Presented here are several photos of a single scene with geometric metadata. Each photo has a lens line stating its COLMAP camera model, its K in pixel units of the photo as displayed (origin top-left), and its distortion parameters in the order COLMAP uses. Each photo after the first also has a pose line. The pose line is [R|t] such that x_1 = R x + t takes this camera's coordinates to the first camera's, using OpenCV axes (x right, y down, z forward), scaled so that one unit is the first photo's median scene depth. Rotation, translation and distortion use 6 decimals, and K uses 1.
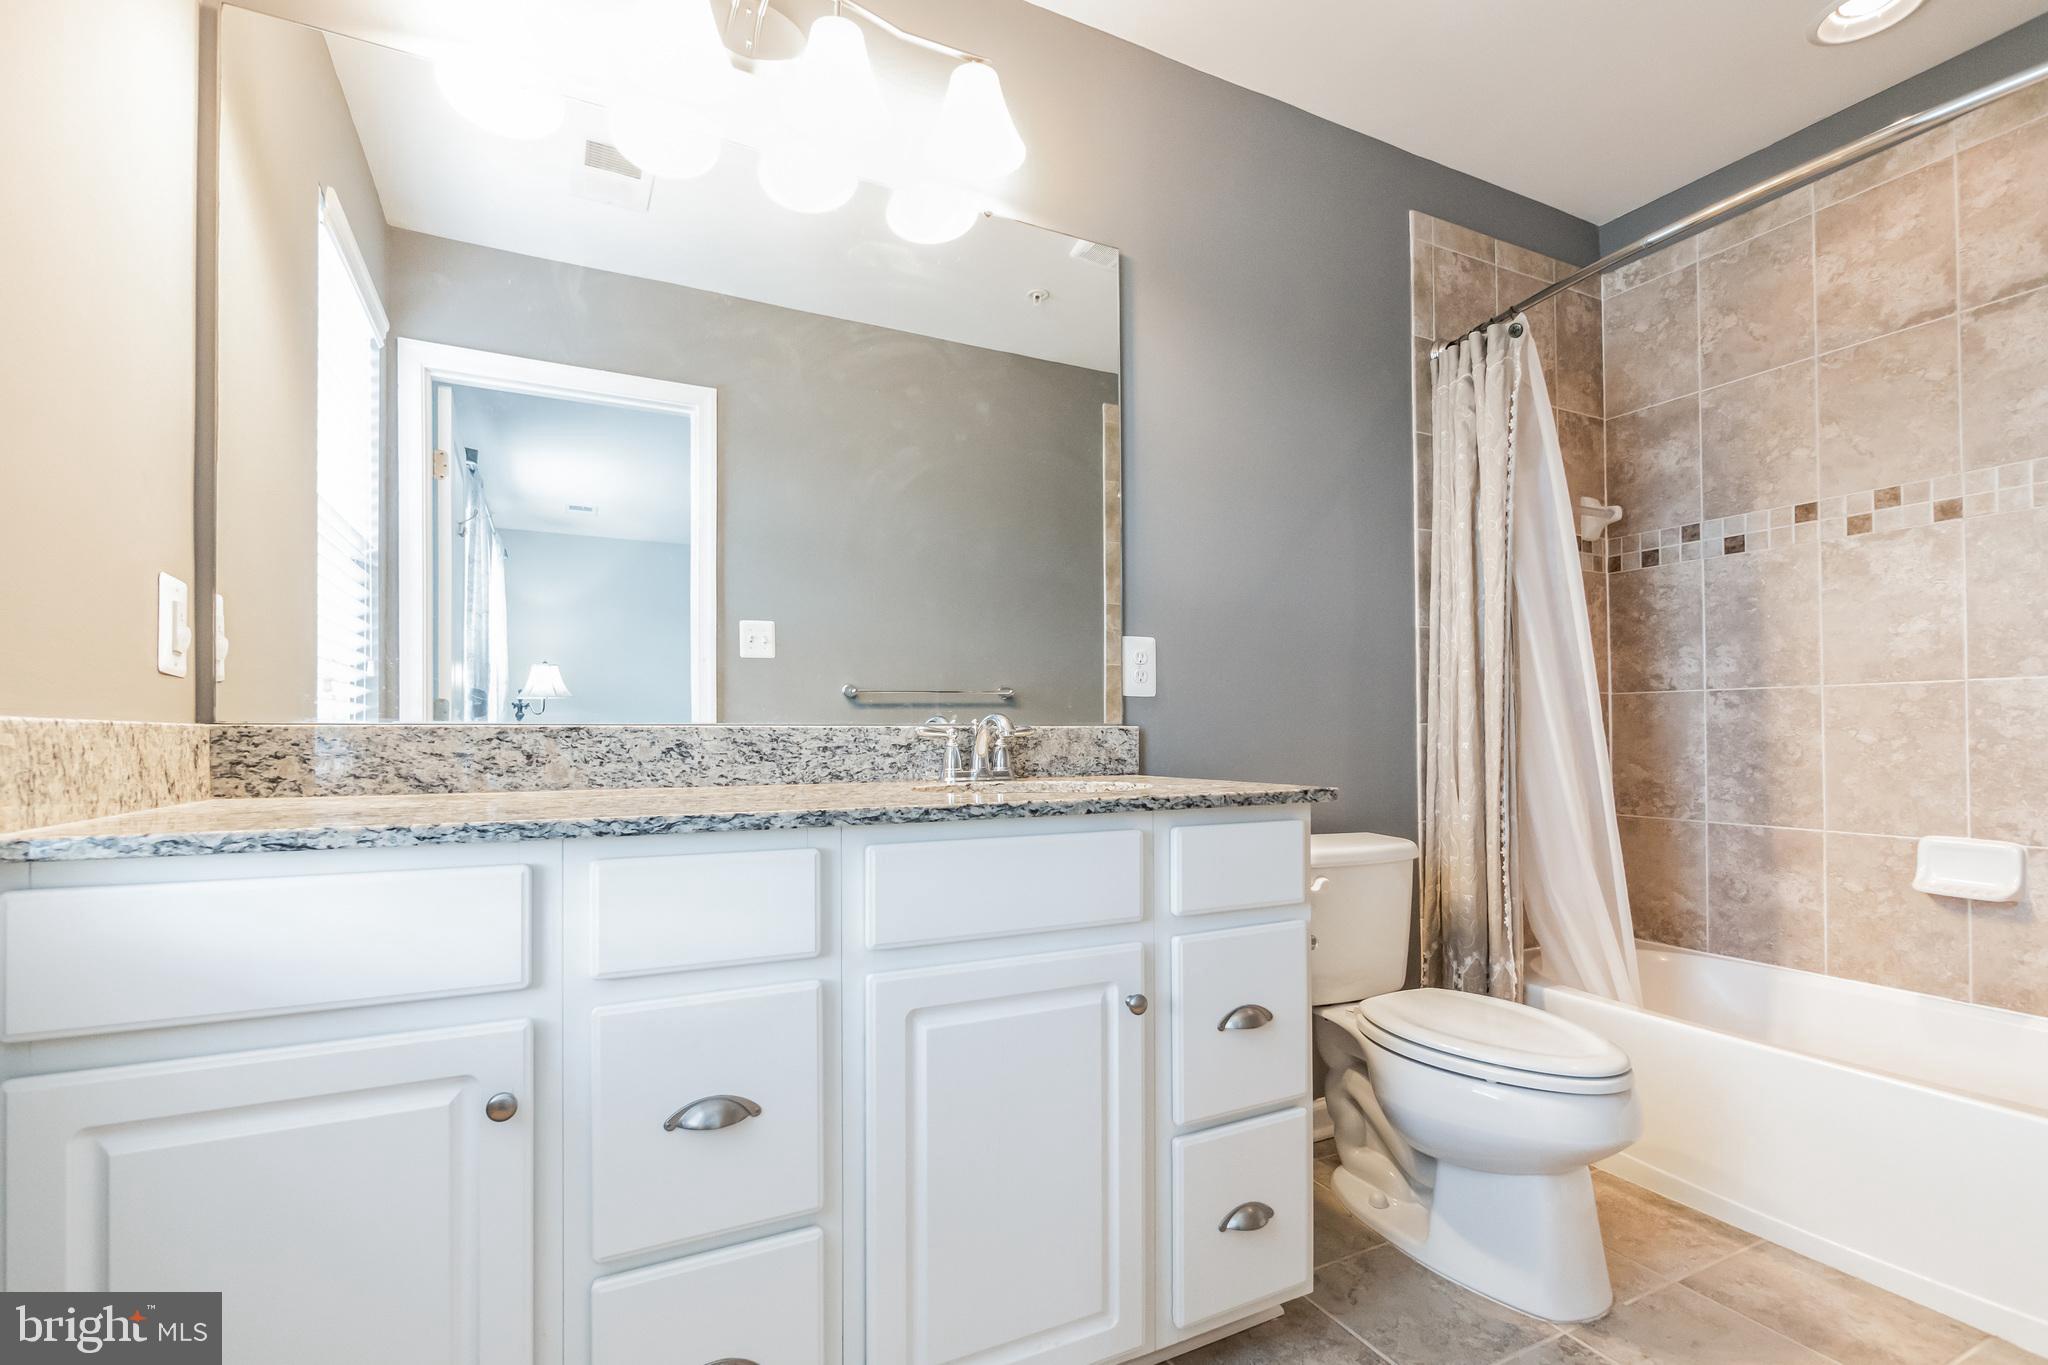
lens RADIAL K [[889.9, 0, 1022.2], [0, 889.9, 707.6], [0, 0, 1]] dist [-0.001143, -0.000091]
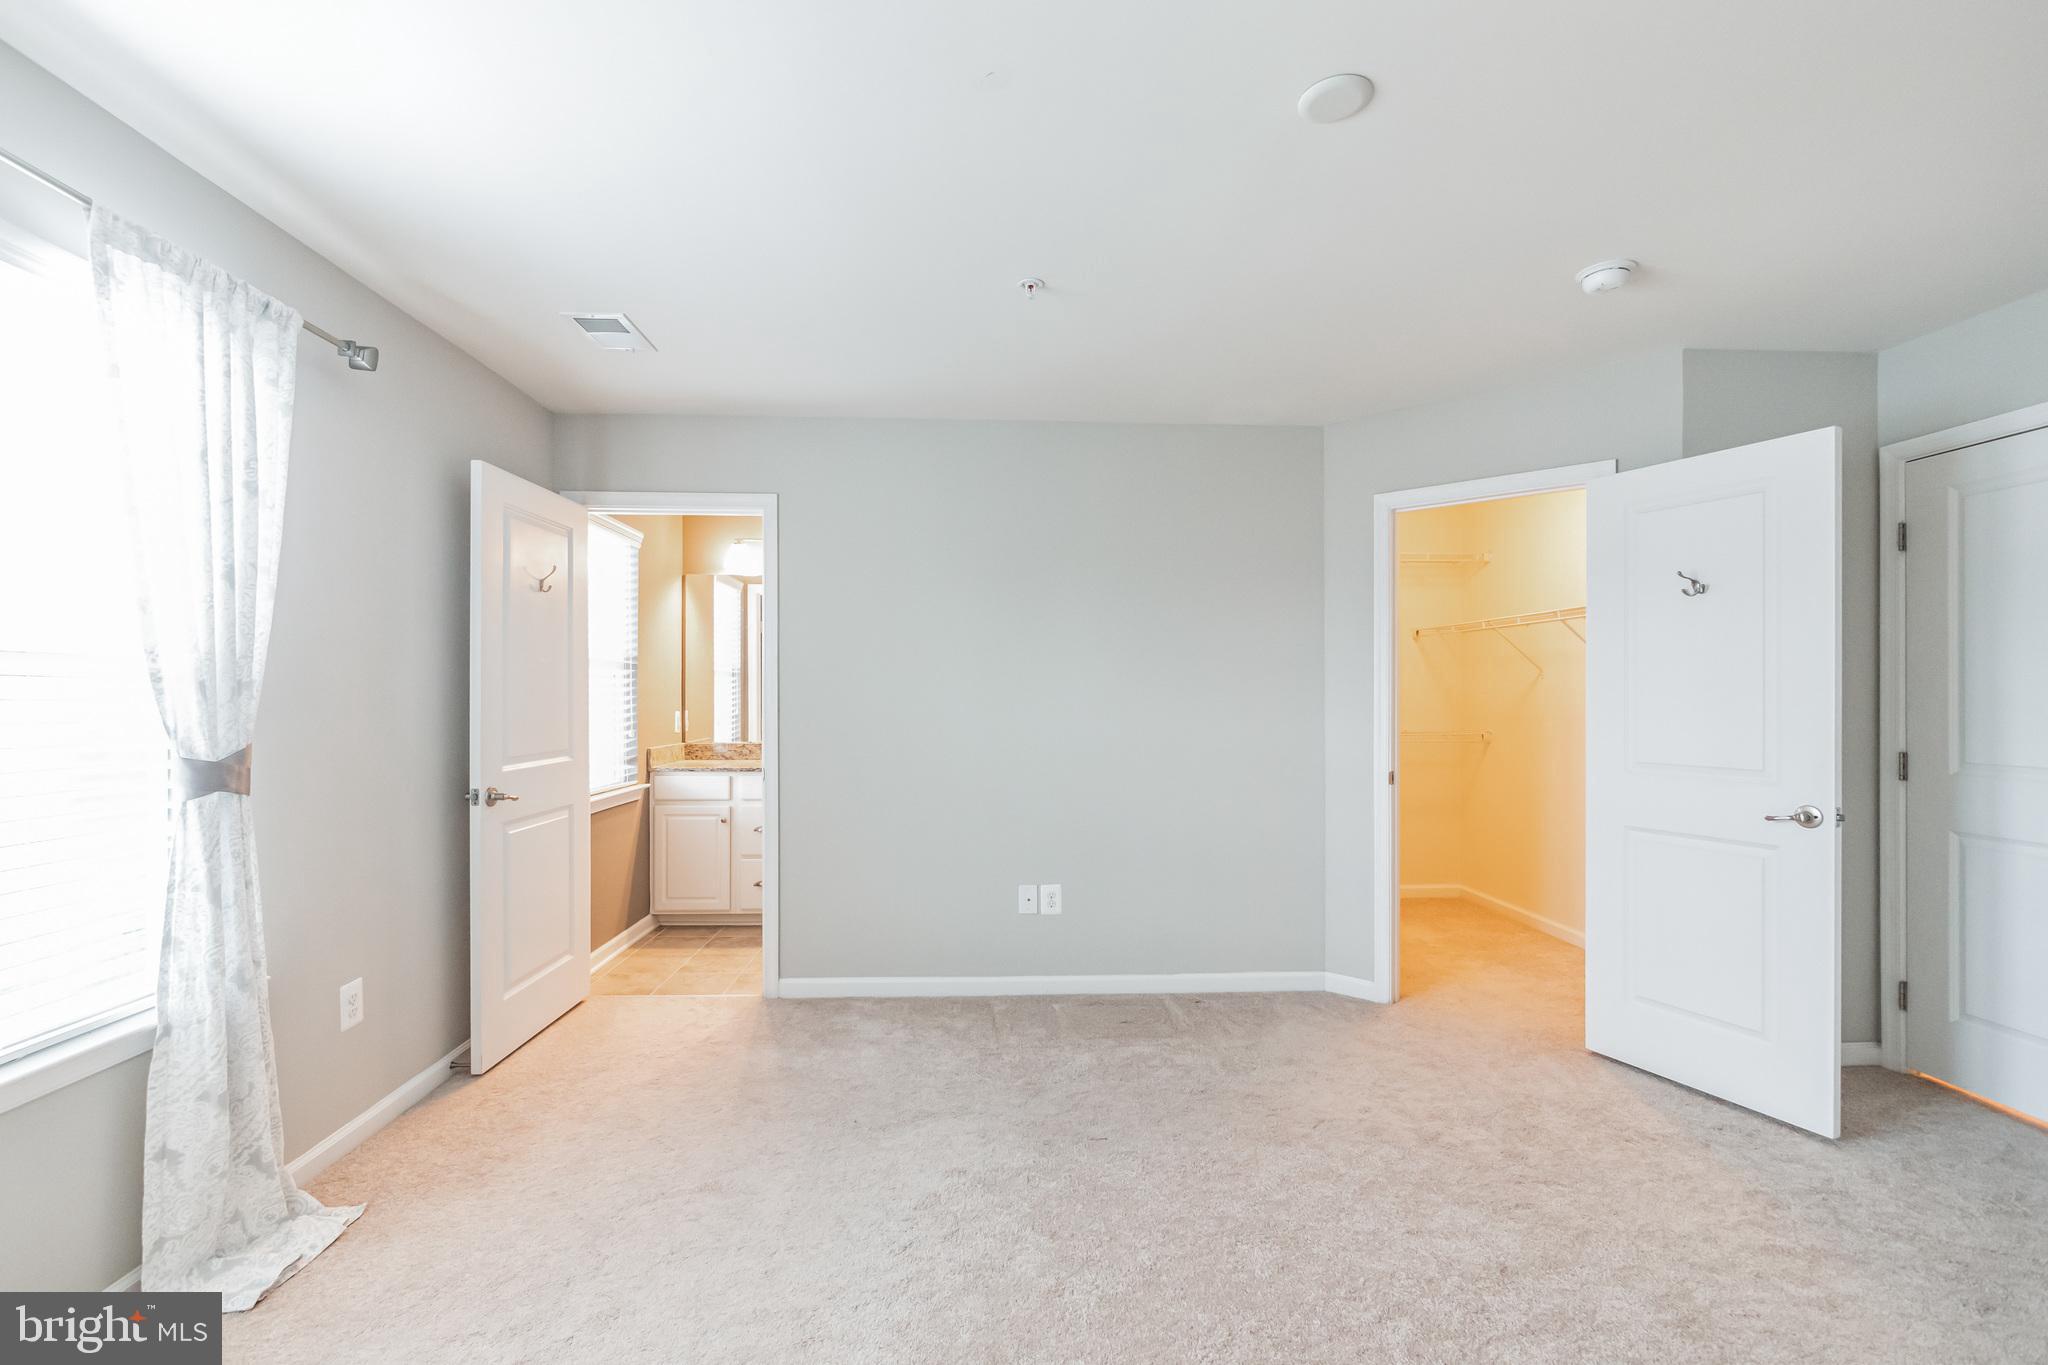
lens RADIAL K [[884.7, 0, 1024.0], [0, 884.7, 682.5], [0, 0, 1]] dist [-0.000073, 0.000143]
pose [[0.916615, 0.000642, -0.399771, 2.446729], [0.004593, 0.999916, 0.012135, -0.336069], [0.399746, -0.012960, 0.916534, -2.407576]]
